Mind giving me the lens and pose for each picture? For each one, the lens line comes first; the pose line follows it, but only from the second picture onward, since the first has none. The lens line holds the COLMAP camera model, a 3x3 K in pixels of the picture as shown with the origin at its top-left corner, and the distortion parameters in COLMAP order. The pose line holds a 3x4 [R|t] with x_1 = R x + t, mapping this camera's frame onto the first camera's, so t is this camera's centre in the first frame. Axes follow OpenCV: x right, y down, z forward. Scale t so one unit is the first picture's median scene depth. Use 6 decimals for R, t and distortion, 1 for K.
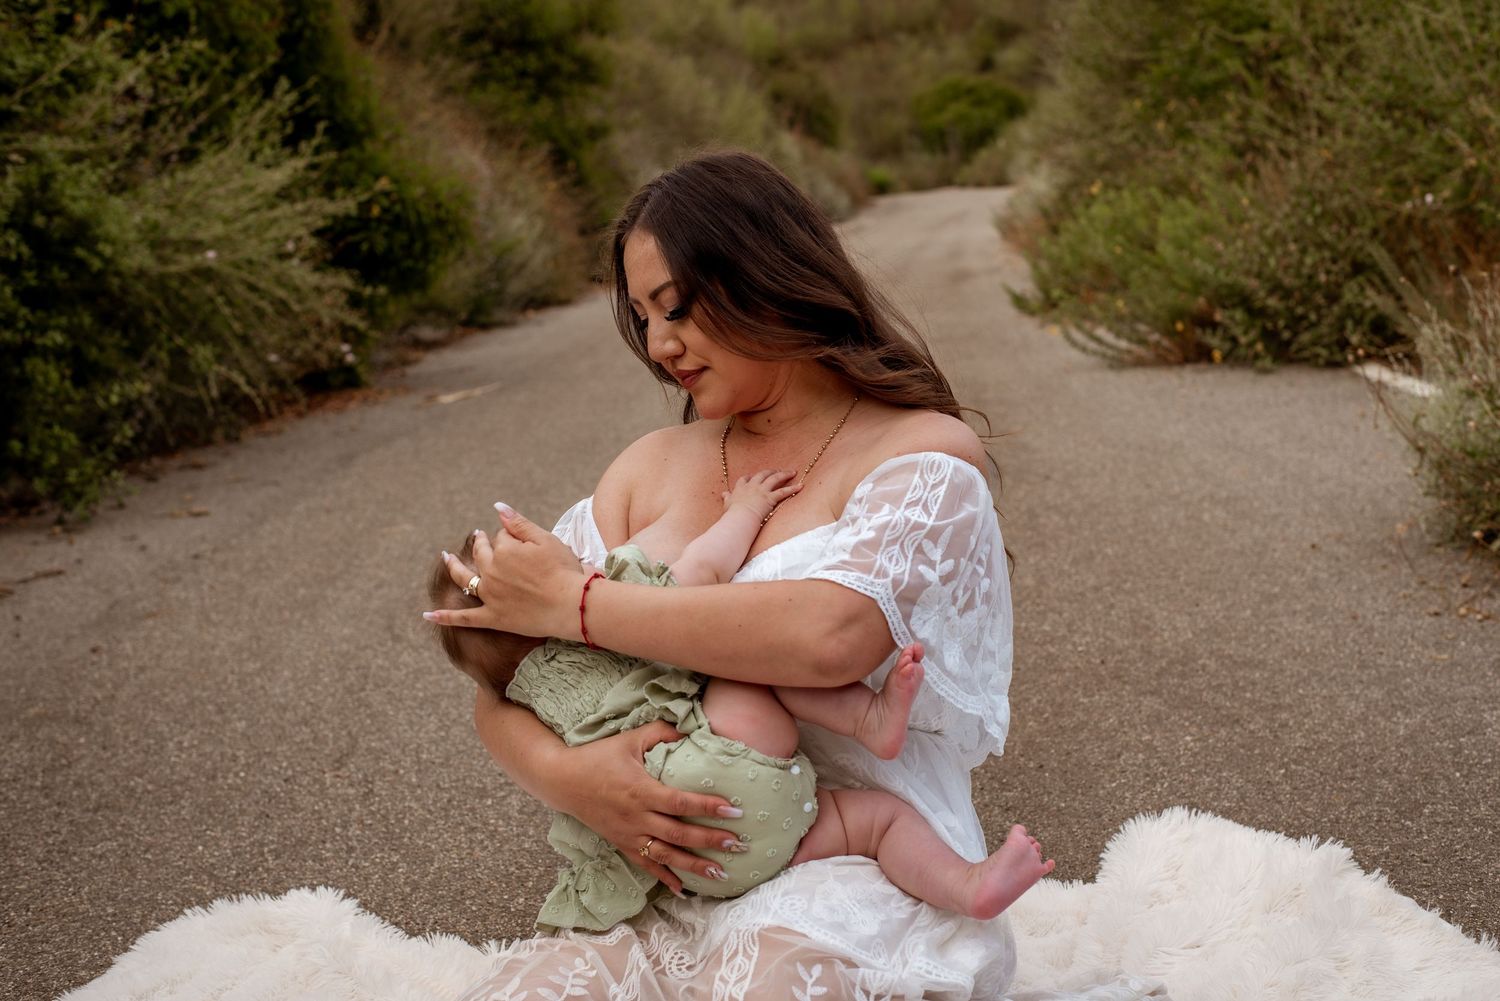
lens RADIAL K [[2155.3, 0, 743.9], [0, 2155.3, 545.0], [0, 0, 1]] dist [-0.132228, 0.241781]
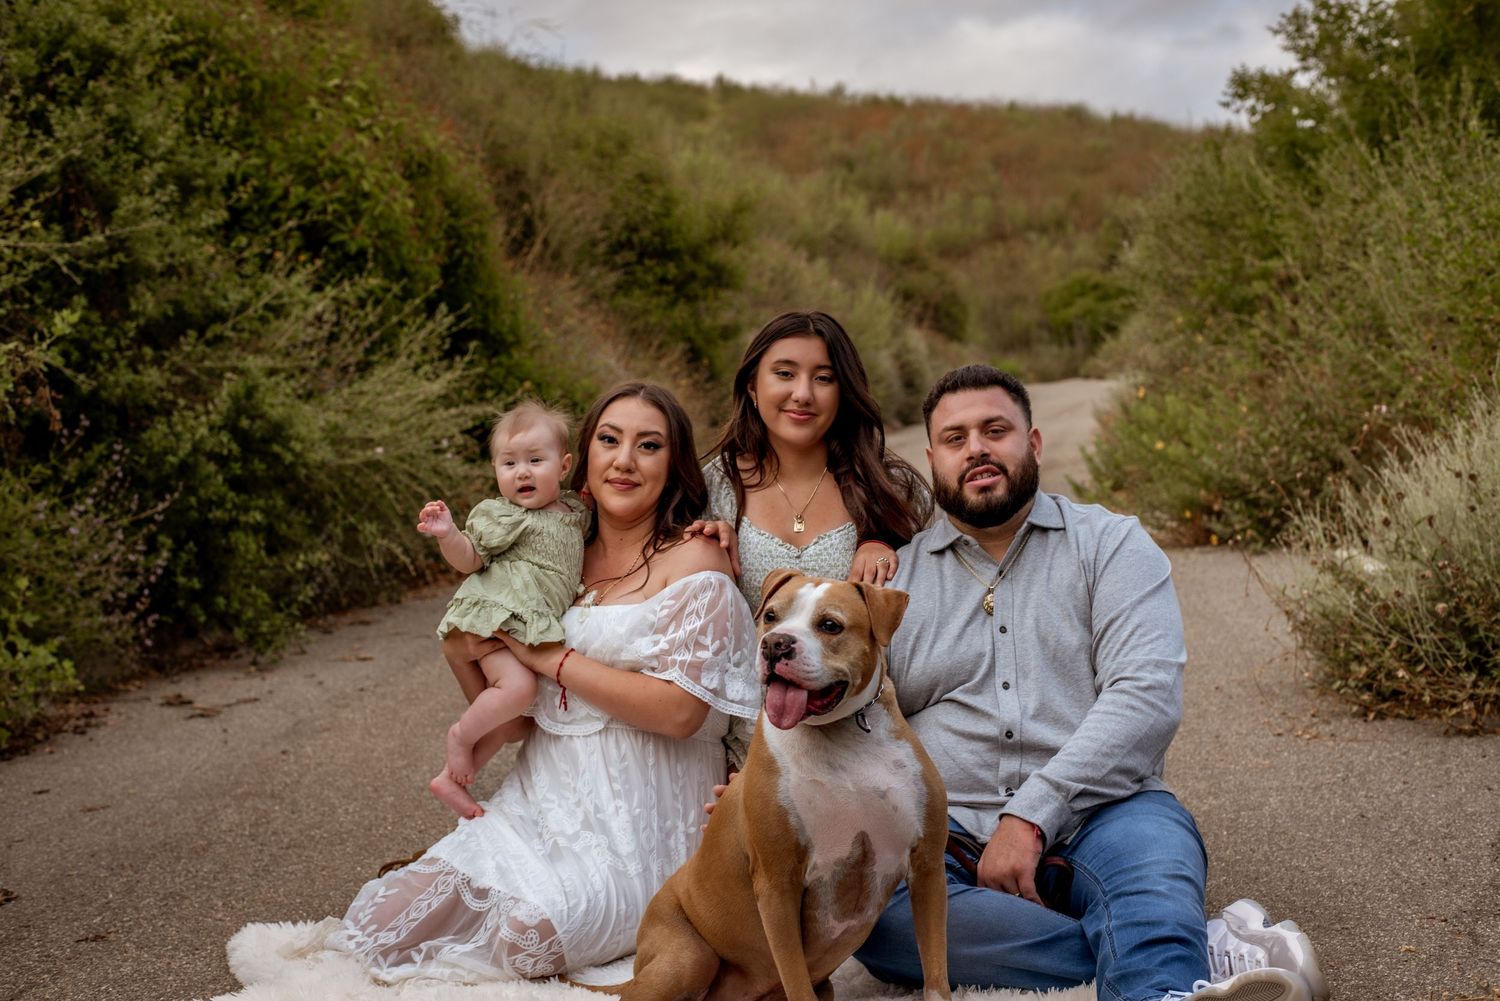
lens RADIAL K [[2155.3, 0, 743.9], [0, 2155.3, 545.0], [0, 0, 1]] dist [-0.132228, 0.241781]
pose [[0.997100, 0.009252, -0.075542, 0.052567], [-0.015479, 0.996489, -0.082276, 0.016803], [0.074516, 0.083207, 0.993742, -0.204883]]
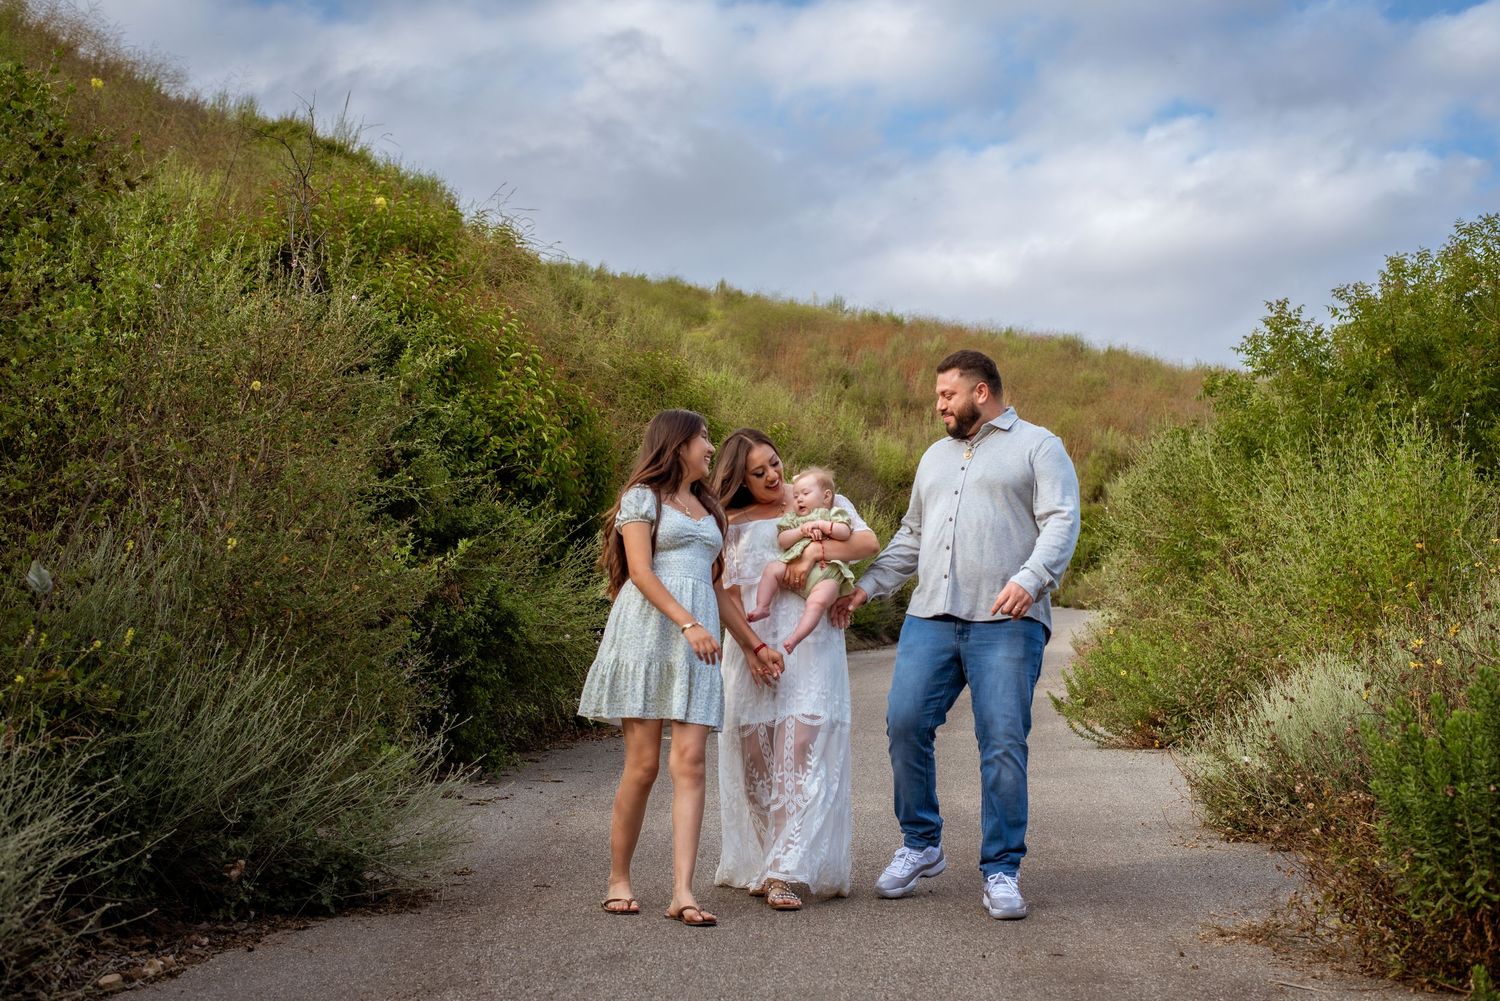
lens RADIAL K [[2480.8, 0, 750.0], [0, 2480.8, 500.5], [0, 0, 1]] dist [0.246355, 0.052790]
pose [[0.996338, 0.071934, -0.046228, -0.013774], [-0.079417, 0.978861, -0.188479, 0.118727], [0.031693, 0.191460, 0.980989, -0.948303]]
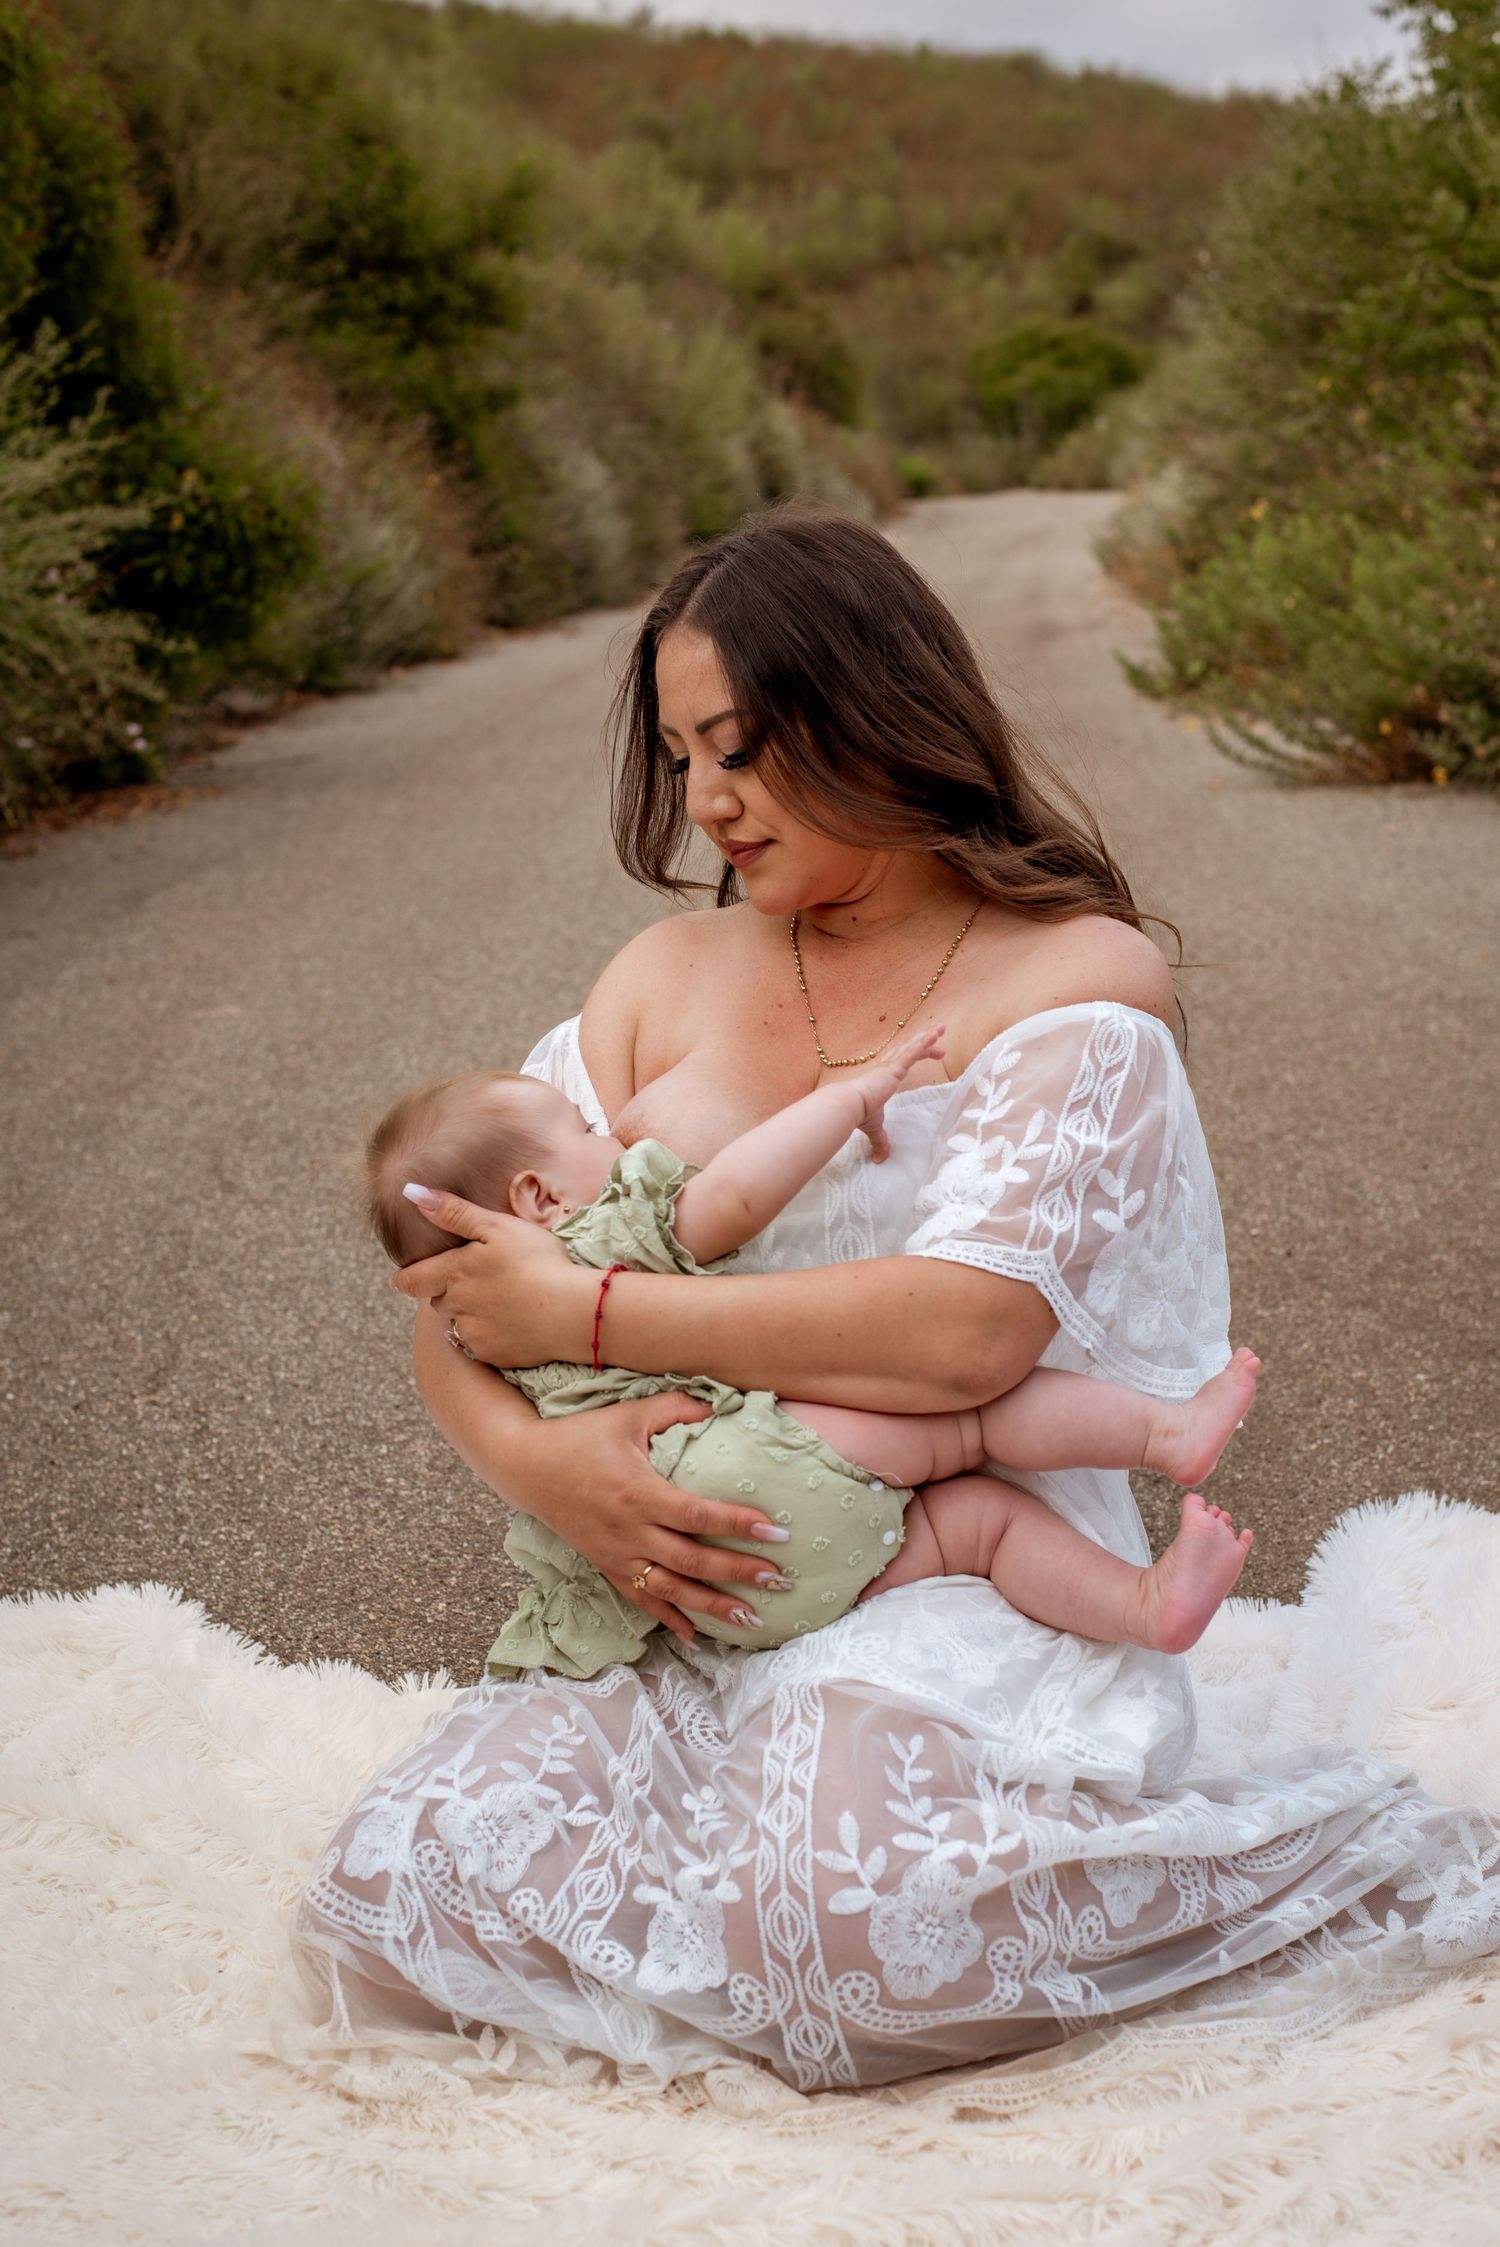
lens RADIAL K [[3228.7, 0, 694.1], [0, 3228.7, 1127.4], [0, 0, 1]] dist [-0.132228, 0.241781]
pose [[0.999734, 0.022975, 0.002152, -0.011941], [-0.023038, 0.999097, 0.035689, -0.009004], [-0.001330, -0.035729, 0.999361, -0.002132]]
